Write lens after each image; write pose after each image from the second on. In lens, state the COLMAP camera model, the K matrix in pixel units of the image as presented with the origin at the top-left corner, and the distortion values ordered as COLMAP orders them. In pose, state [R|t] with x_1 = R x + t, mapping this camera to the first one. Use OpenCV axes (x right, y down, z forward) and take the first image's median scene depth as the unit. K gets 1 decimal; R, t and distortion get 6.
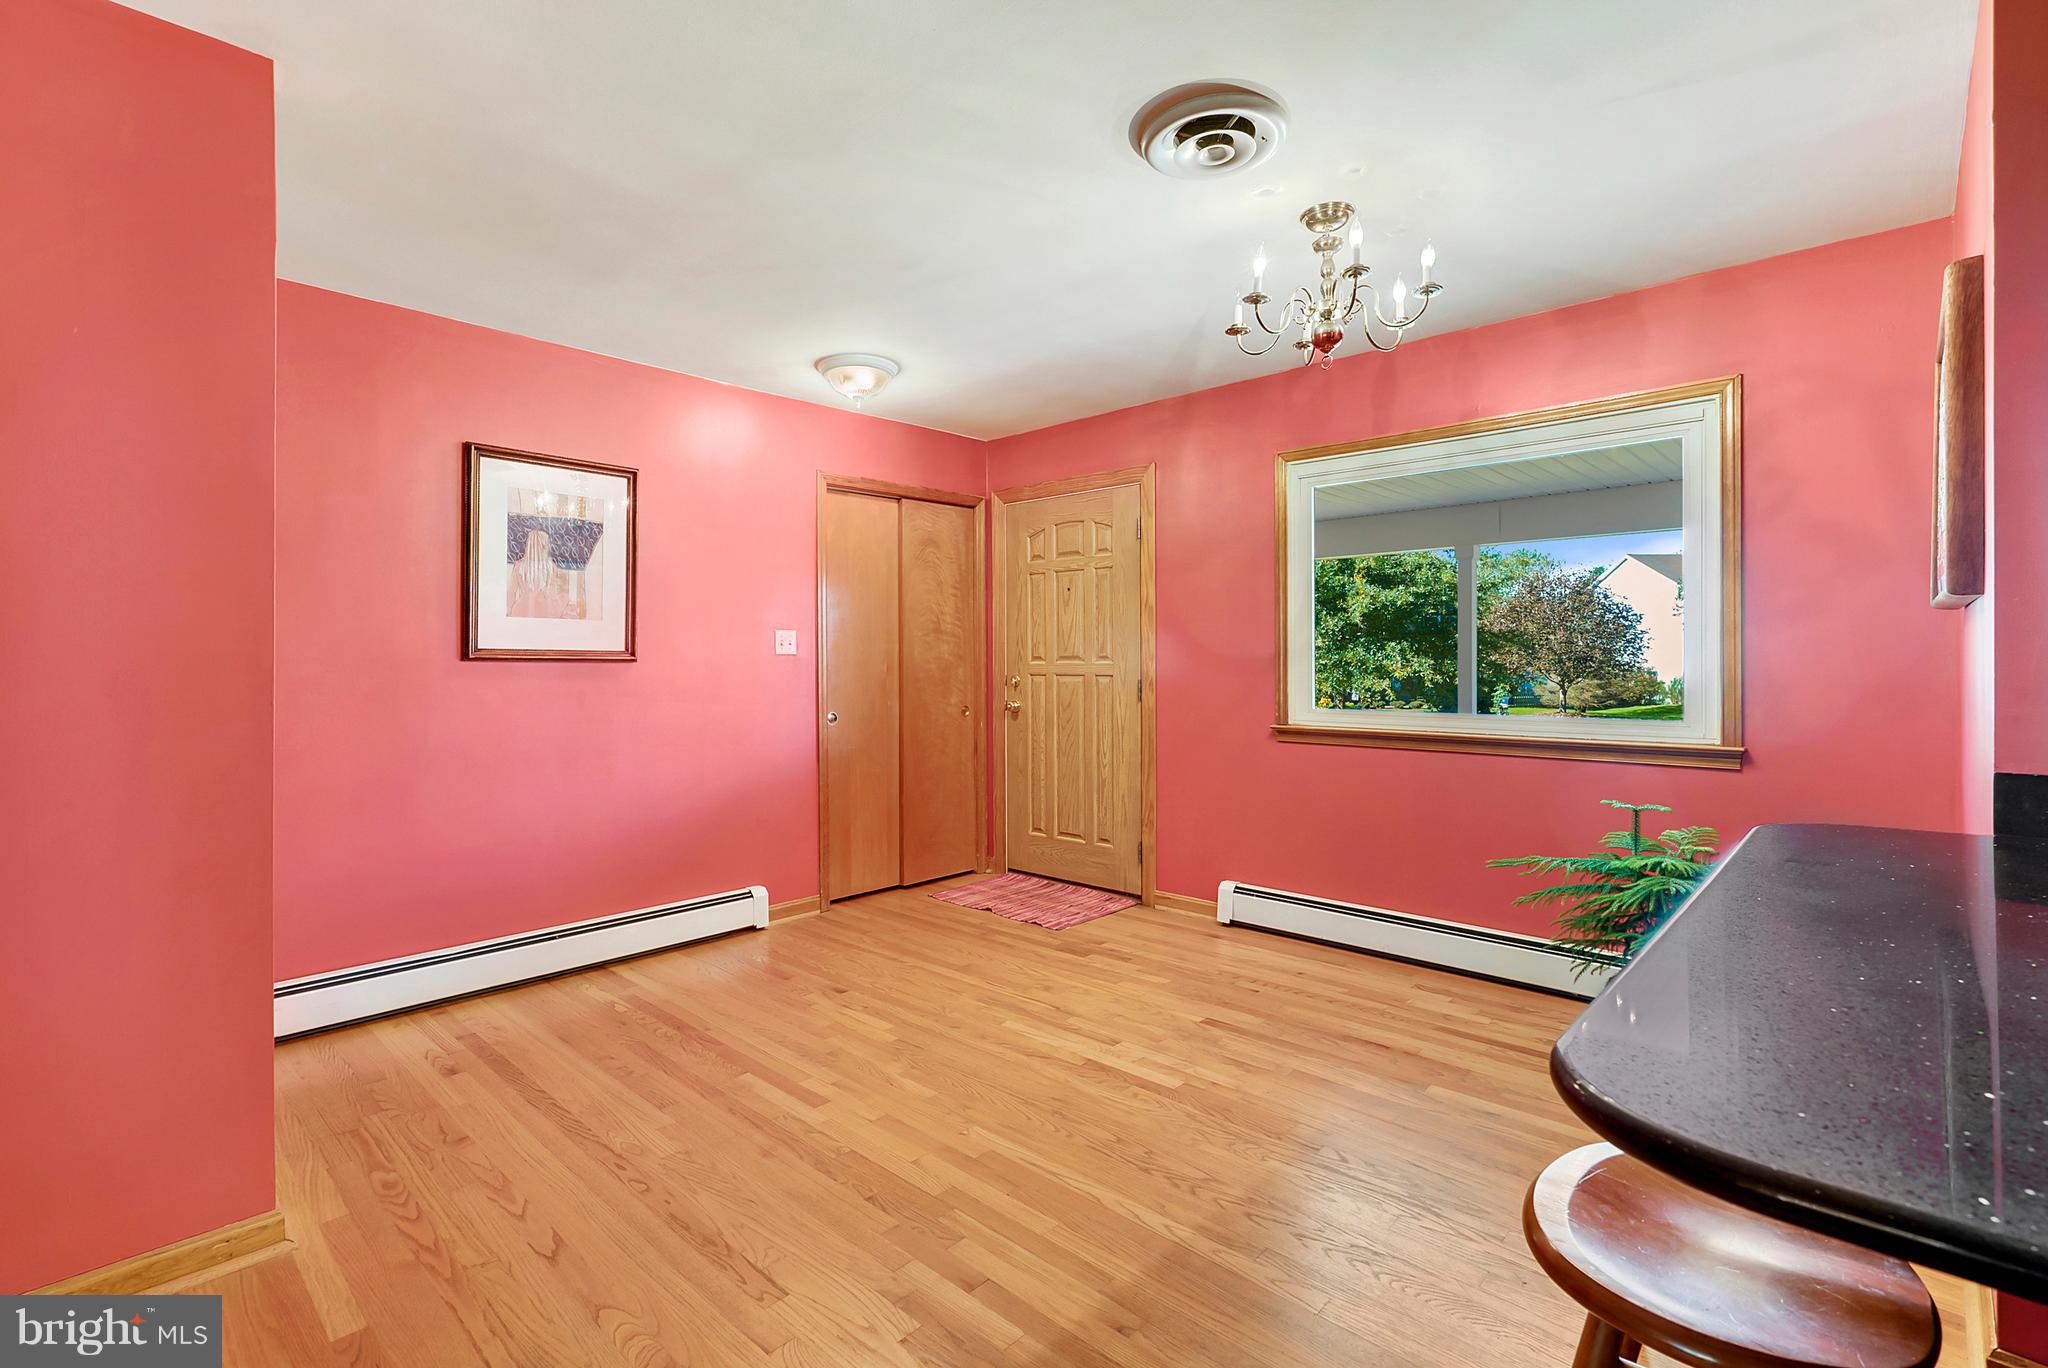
lens RADIAL K [[933.9, 0, 1024.0], [0, 933.9, 675.5], [0, 0, 1]] dist [0.017449, 0.000158]
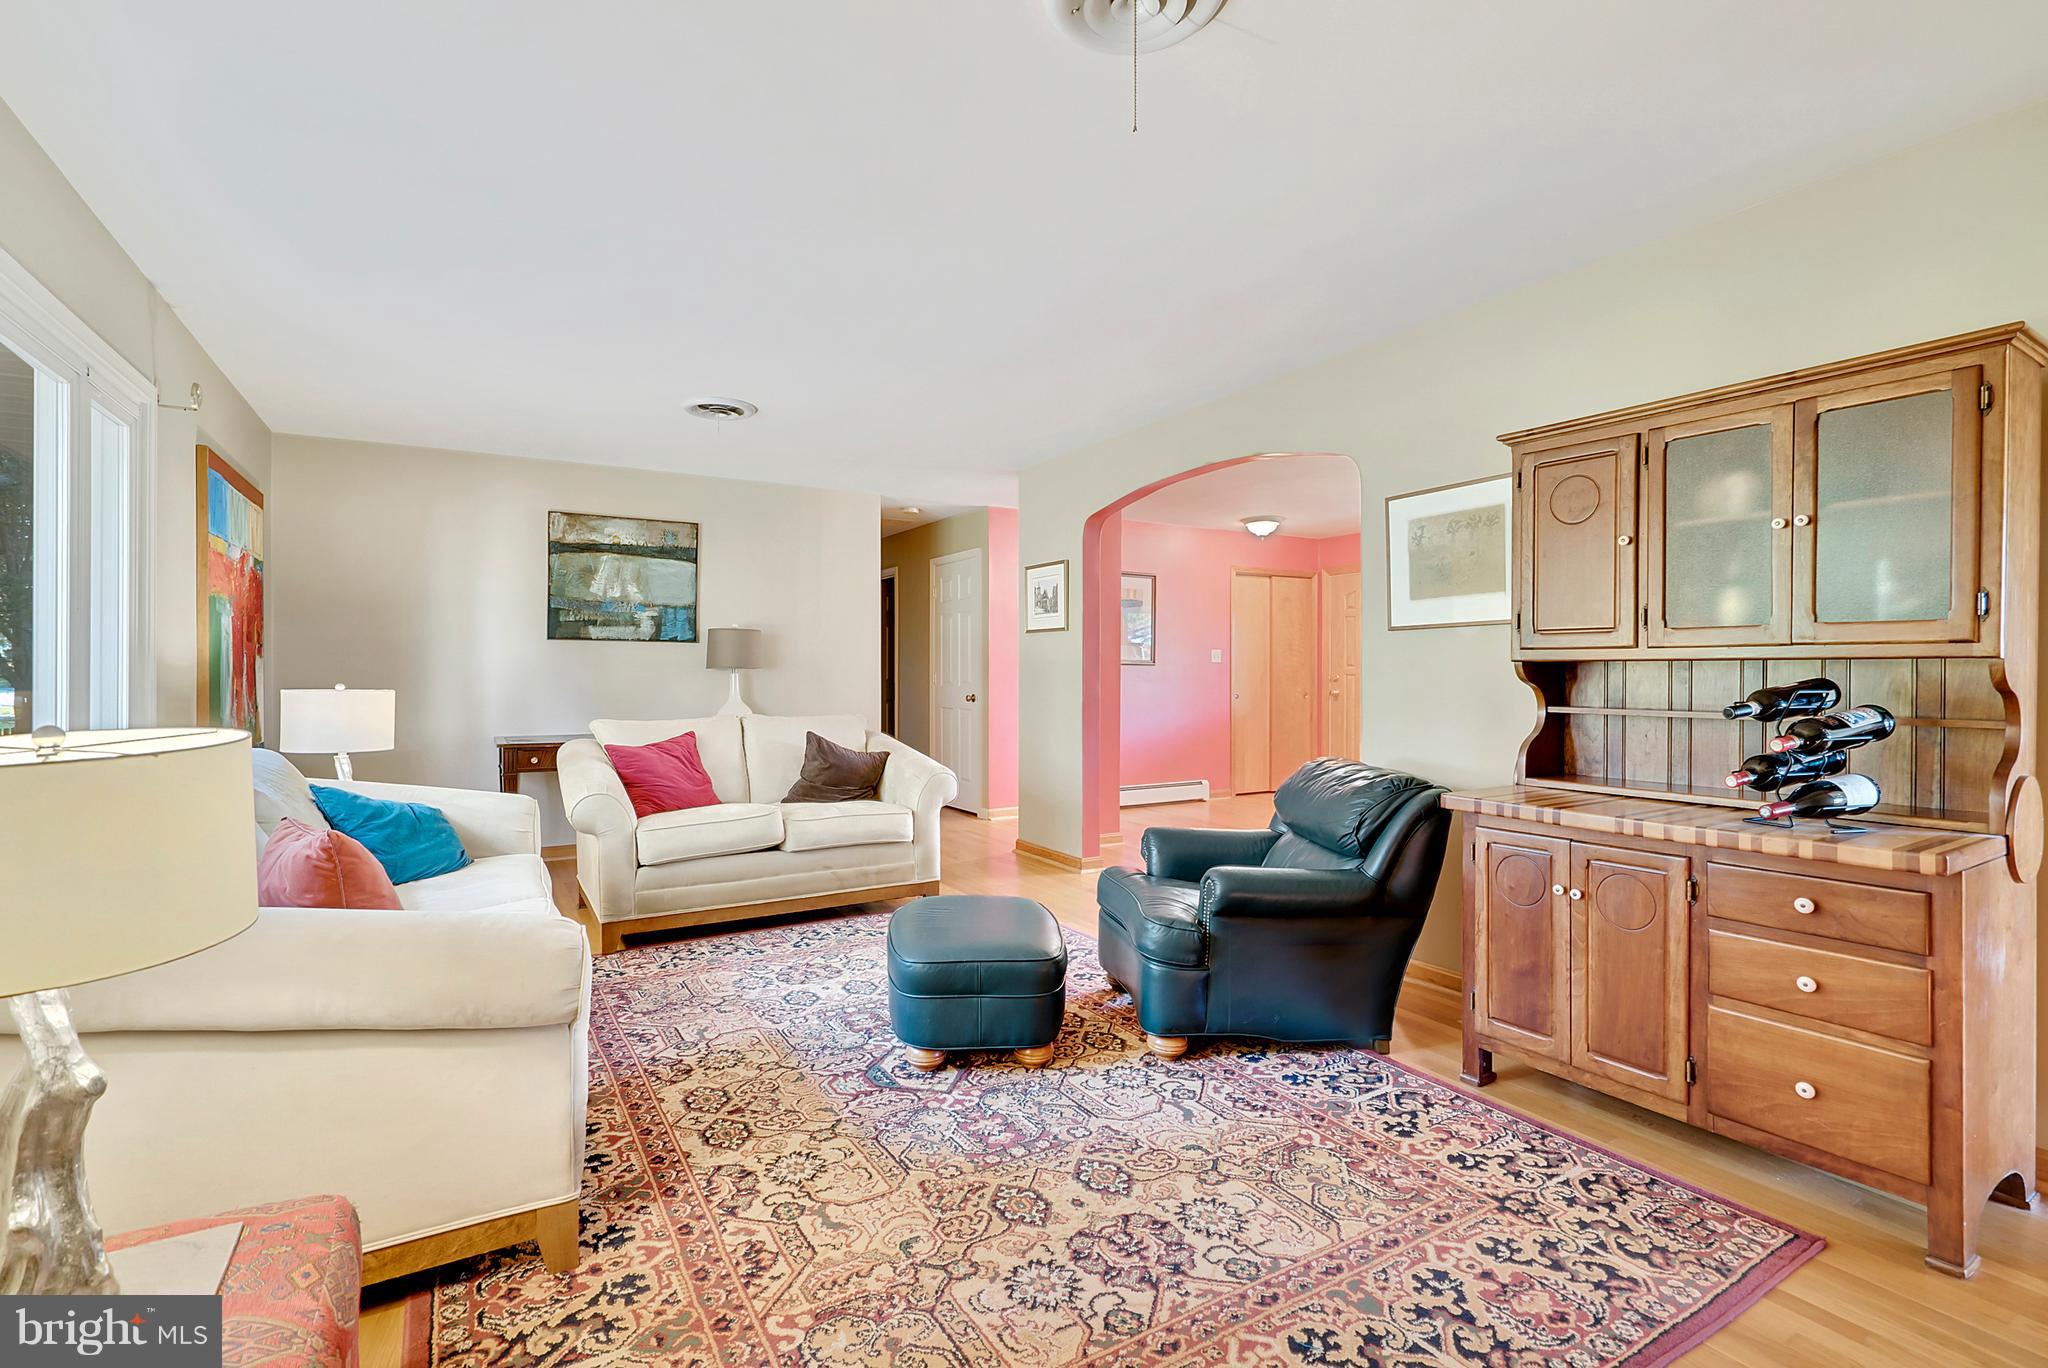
lens RADIAL K [[933.9, 0, 1026.3], [0, 933.9, 678.1], [0, 0, 1]] dist [0.017449, 0.000158]
pose [[0.964000, 0.009494, -0.265732, -0.106118], [-0.009372, 0.999955, 0.001727, 0.008371], [0.265736, 0.000826, 0.964045, -0.864238]]
